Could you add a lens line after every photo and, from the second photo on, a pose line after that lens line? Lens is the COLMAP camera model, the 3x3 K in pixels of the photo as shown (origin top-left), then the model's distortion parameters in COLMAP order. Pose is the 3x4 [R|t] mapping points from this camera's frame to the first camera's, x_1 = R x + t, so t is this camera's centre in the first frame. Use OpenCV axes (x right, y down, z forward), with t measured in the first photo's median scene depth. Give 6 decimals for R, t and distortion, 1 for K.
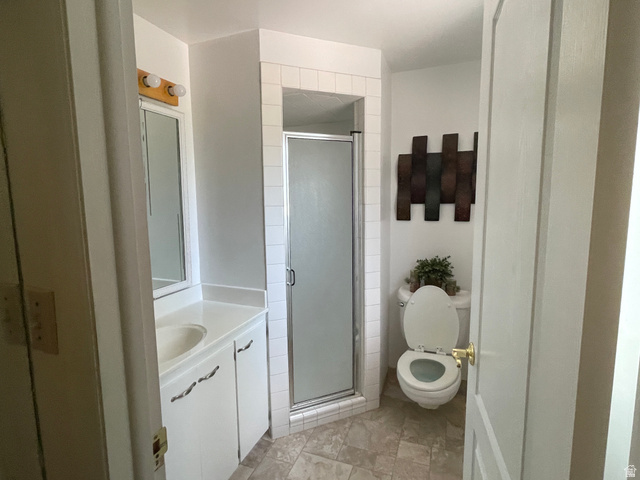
lens RADIAL K [[341.6, 0, 320.0], [0, 341.6, 240.0], [0, 0, 1]] dist [-0.005683, -0.001823]
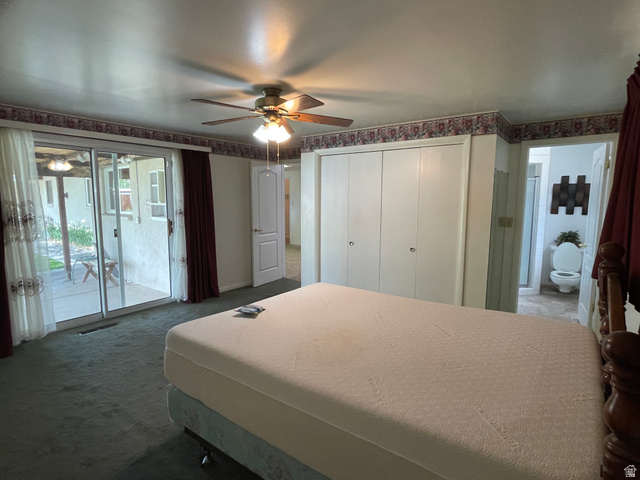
lens RADIAL K [[341.6, 0, 320.0], [0, 341.6, 240.0], [0, 0, 1]] dist [-0.005683, -0.001823]
pose [[0.959751, 0.049604, -0.276437, -0.611463], [-0.049054, 0.998756, 0.008911, 0.170921], [0.276535, 0.005008, 0.960991, -1.576316]]
